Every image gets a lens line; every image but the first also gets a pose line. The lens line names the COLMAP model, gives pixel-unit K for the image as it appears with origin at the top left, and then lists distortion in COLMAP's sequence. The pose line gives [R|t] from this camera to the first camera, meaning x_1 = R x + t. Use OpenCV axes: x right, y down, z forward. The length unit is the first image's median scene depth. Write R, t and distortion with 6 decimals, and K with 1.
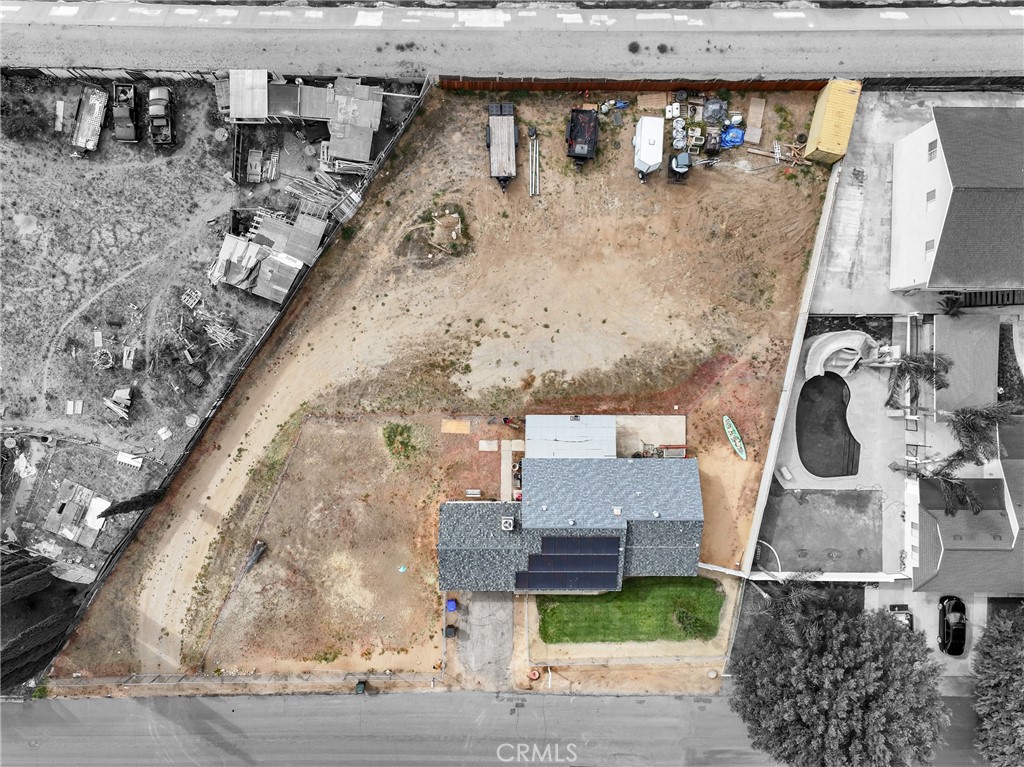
lens RADIAL K [[709.1, 0, 505.3], [0, 709.1, 390.5], [0, 0, 1]] dist [0.022160, 0.004220]
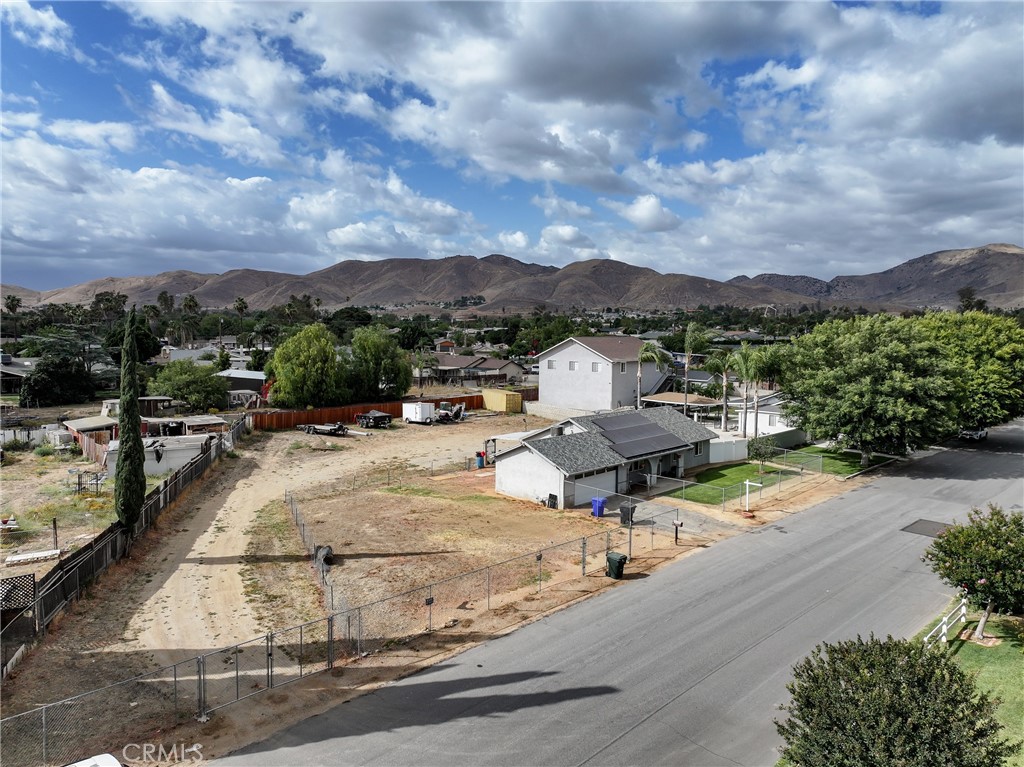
lens RADIAL K [[708.9, 0, 494.7], [0, 708.9, 384.5], [0, 0, 1]] dist [0.017353, 0.000494]
pose [[0.715343, -0.060196, 0.696176, -0.642455], [0.698481, 0.090410, -0.709894, 0.722525], [-0.020209, 0.994084, 0.106720, 0.792640]]
